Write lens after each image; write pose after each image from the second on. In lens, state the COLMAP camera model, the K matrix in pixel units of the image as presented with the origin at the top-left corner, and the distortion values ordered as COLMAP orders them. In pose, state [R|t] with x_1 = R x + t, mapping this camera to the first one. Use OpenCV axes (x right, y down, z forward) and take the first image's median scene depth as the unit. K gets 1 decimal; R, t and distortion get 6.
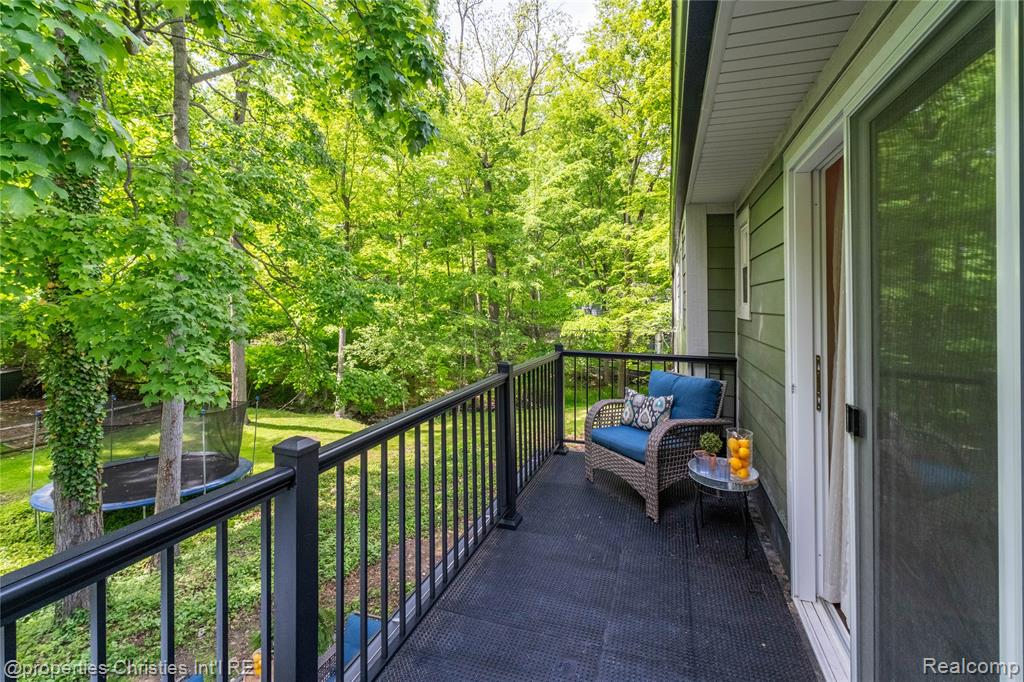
lens RADIAL K [[460.2, 0, 520.4], [0, 460.2, 306.8], [0, 0, 1]] dist [0.004020, 0.000353]
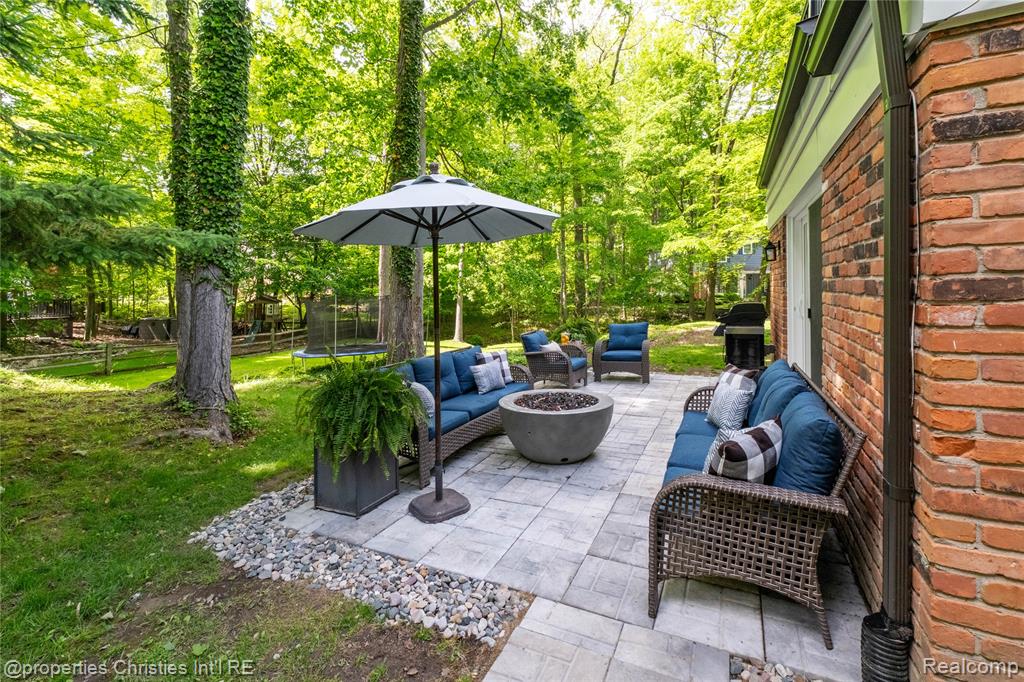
lens RADIAL K [[460.2, 0, 514.5], [0, 460.2, 307.9], [0, 0, 1]] dist [0.004020, 0.000353]
pose [[0.992497, -0.023658, -0.119958, -0.227991], [0.026502, 0.999403, 0.022169, 0.256731], [0.119361, -0.025182, 0.992531, -0.251316]]
